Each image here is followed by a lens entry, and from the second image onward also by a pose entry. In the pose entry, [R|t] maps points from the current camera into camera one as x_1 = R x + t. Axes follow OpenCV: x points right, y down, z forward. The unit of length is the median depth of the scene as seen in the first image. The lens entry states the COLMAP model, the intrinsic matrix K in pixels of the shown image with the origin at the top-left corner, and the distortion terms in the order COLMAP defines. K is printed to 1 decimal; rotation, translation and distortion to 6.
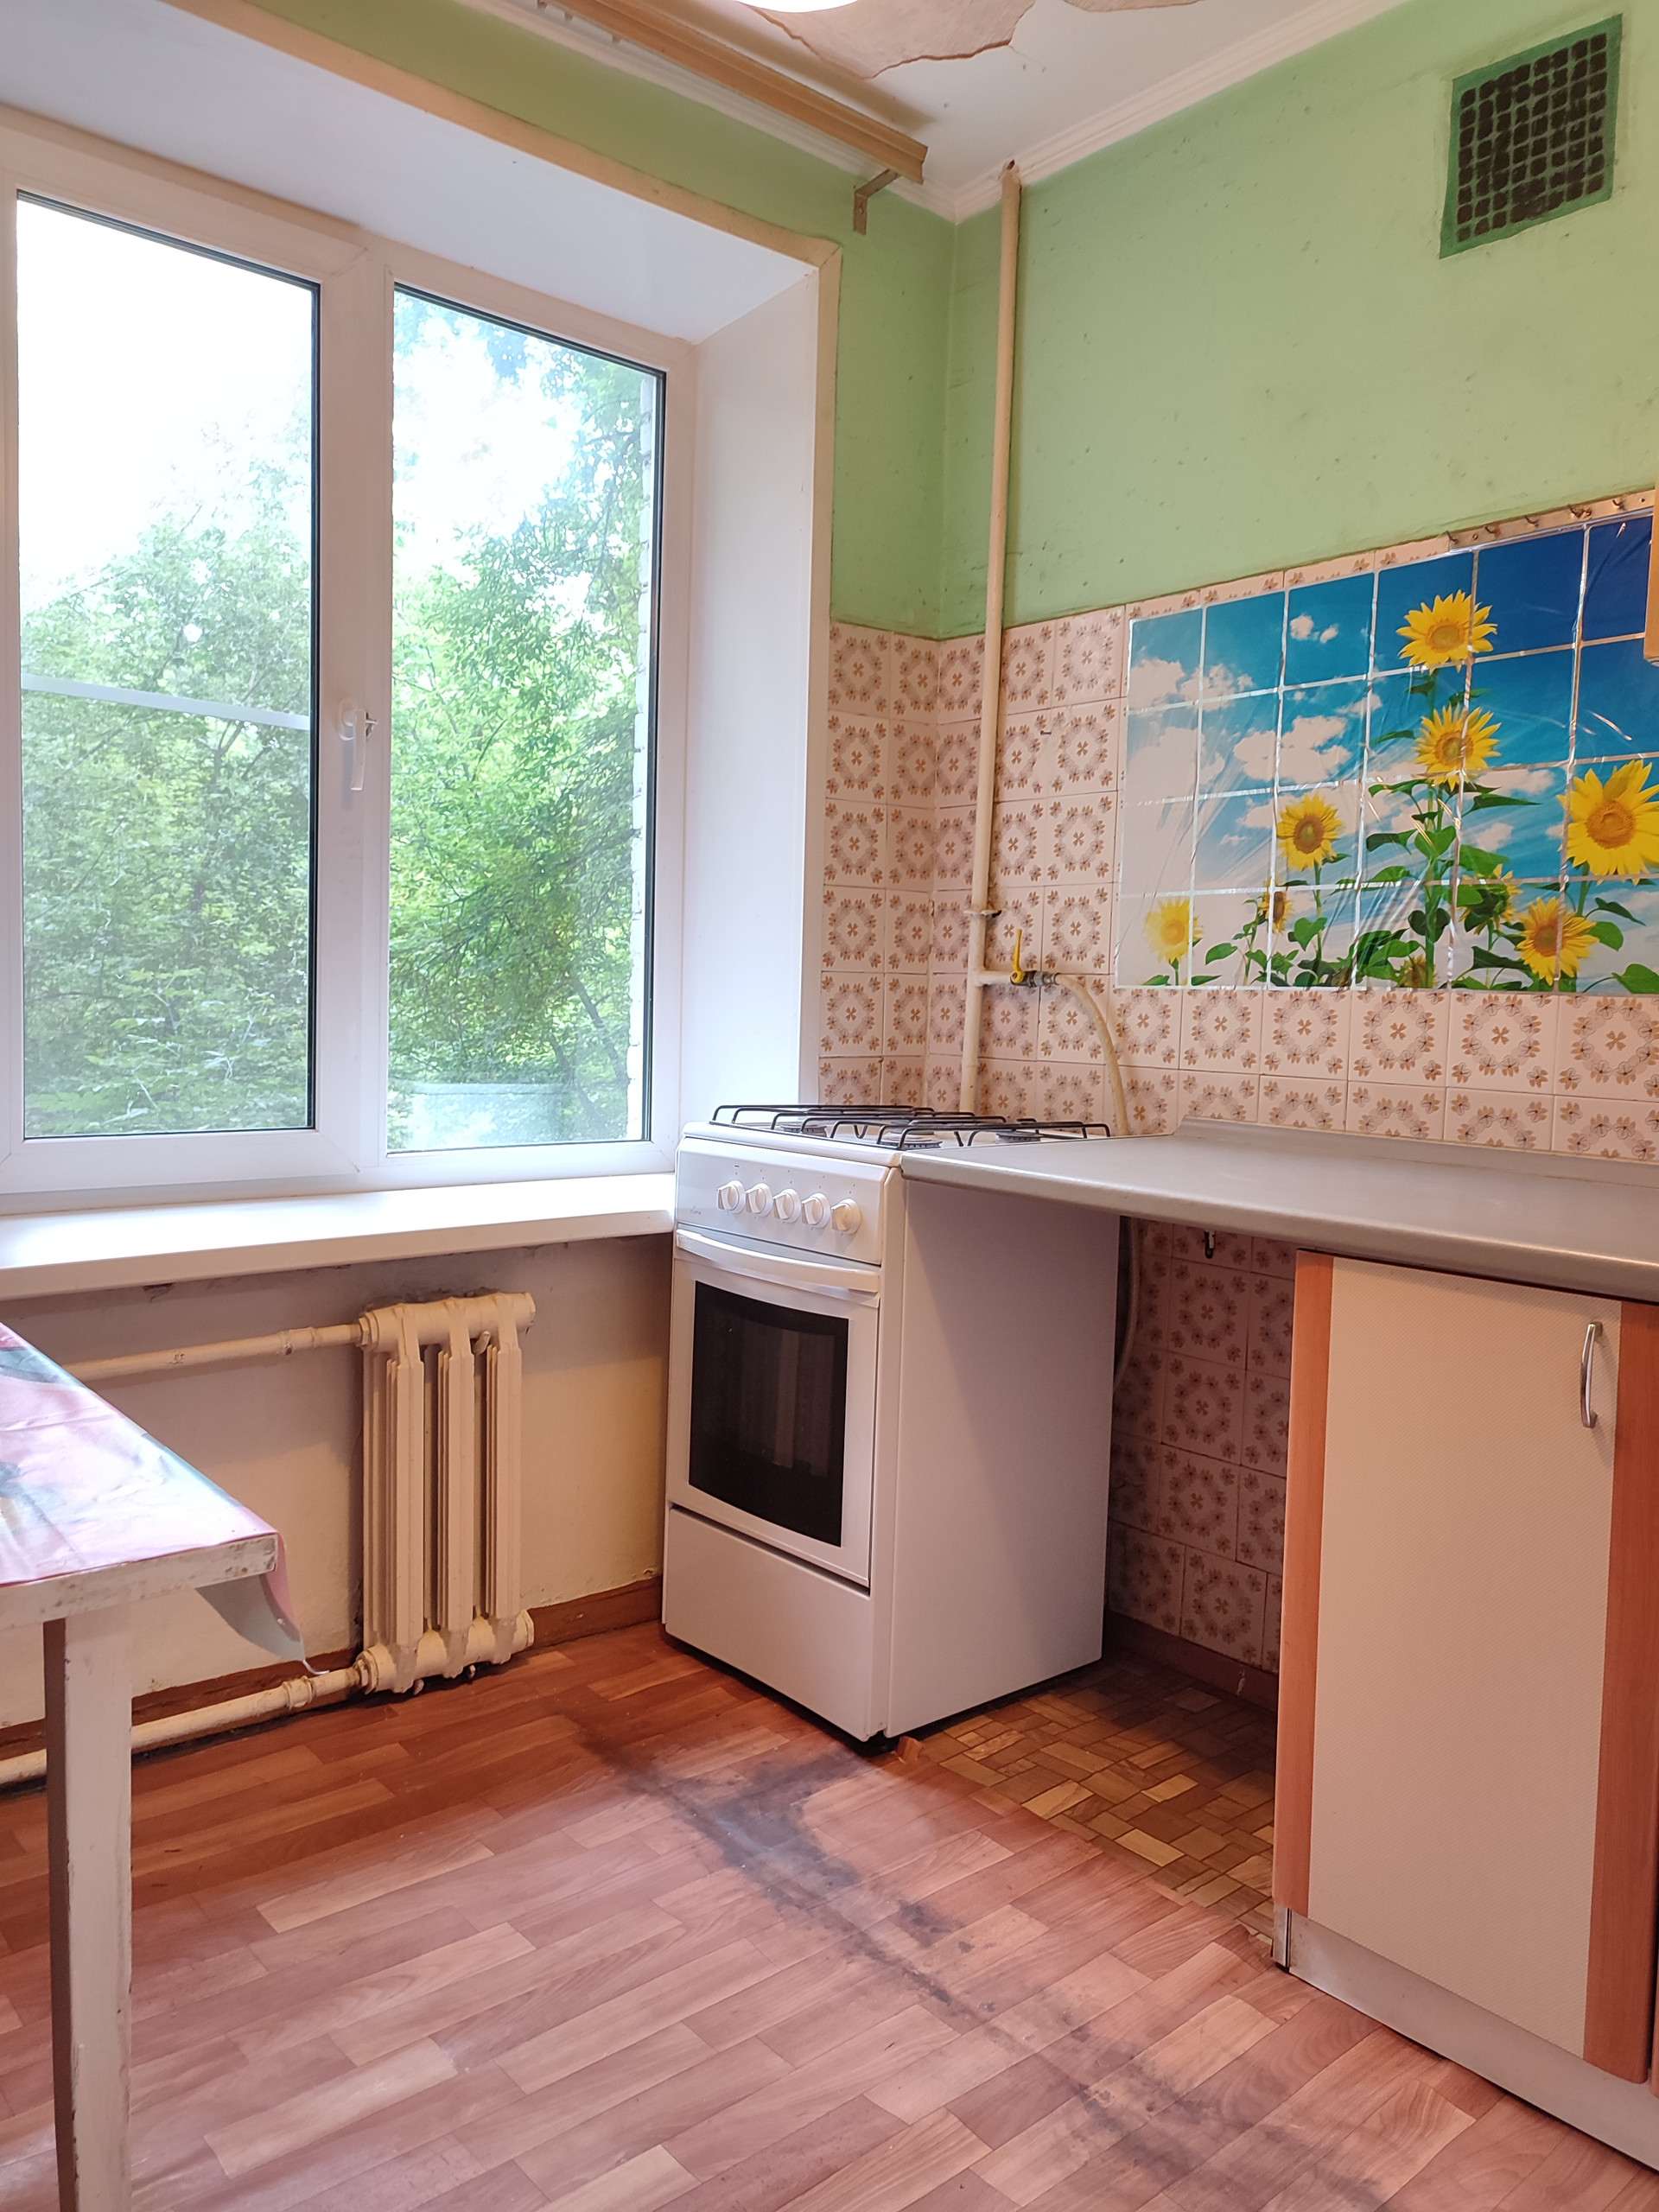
lens RADIAL K [[1588.1, 0, 841.0], [0, 1588.1, 1112.8], [0, 0, 1]] dist [0.008646, -0.021858]
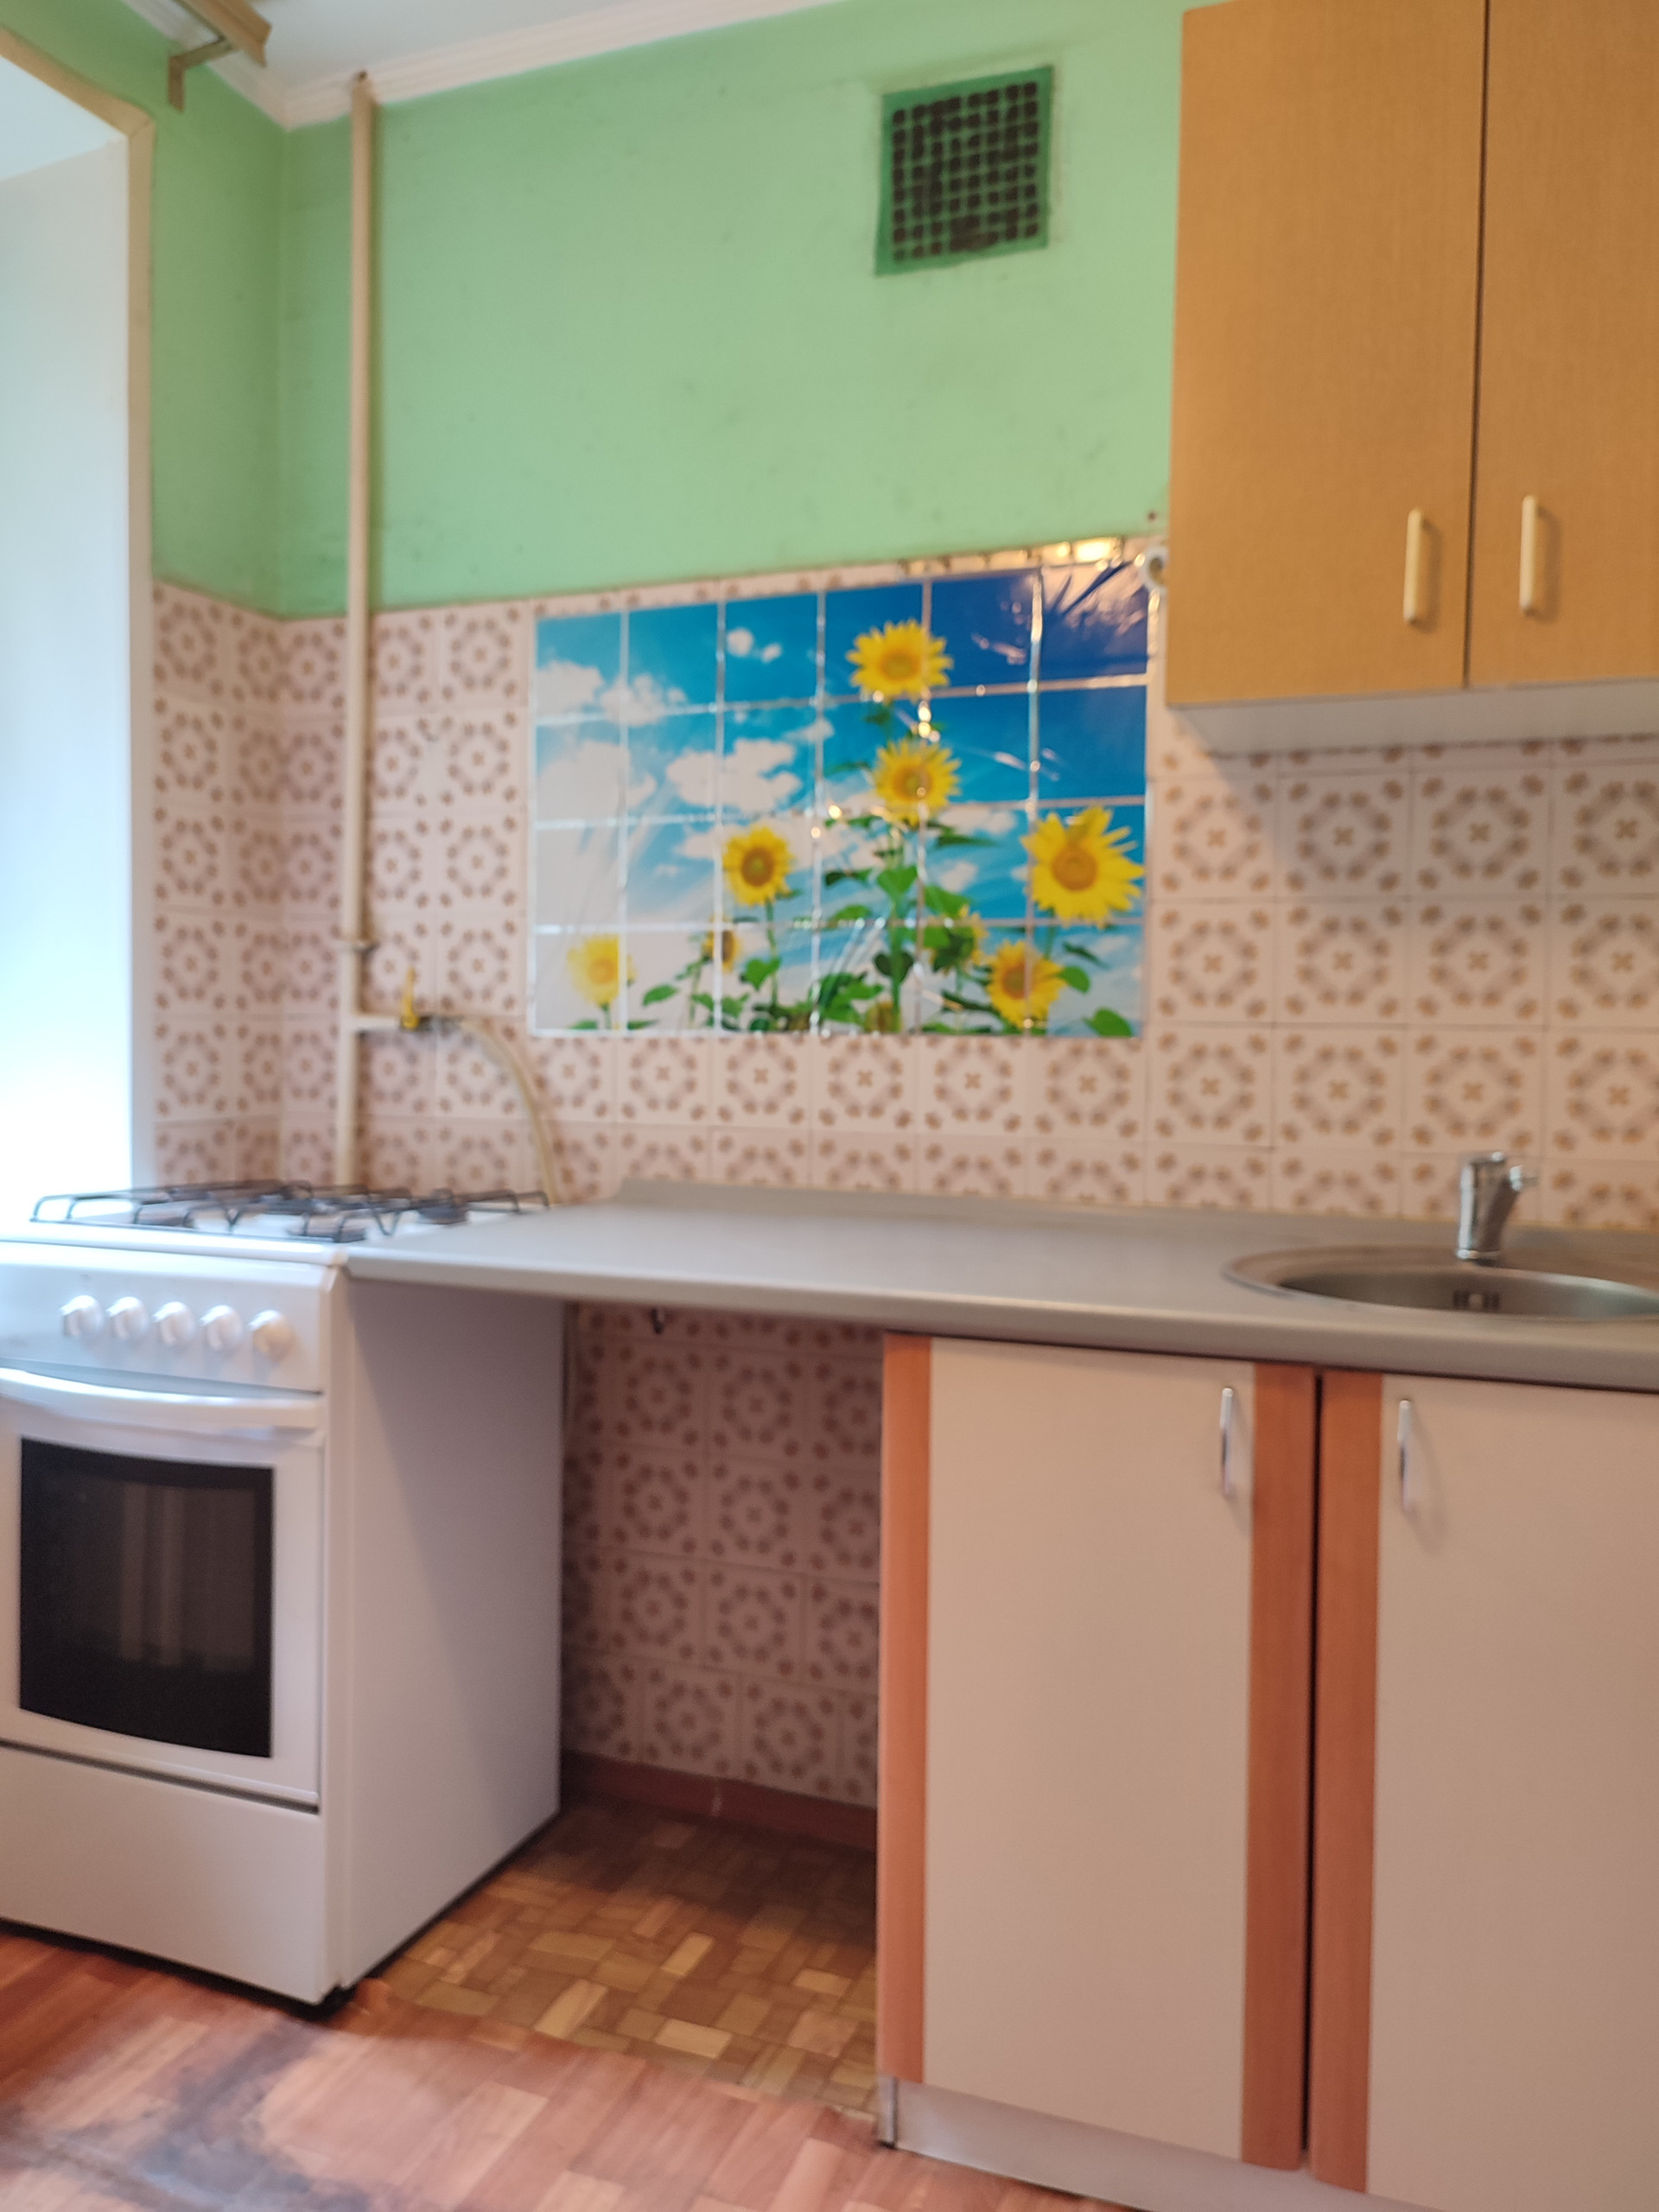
lens RADIAL K [[1616.2, 0, 829.5], [0, 1616.2, 1106.0], [0, 0, 1]] dist [-0.006096, -0.007153]
pose [[0.878049, -0.032936, 0.477437, -0.115113], [0.044948, 0.998895, -0.013754, -0.020623], [-0.476456, 0.033536, 0.878559, 0.151637]]
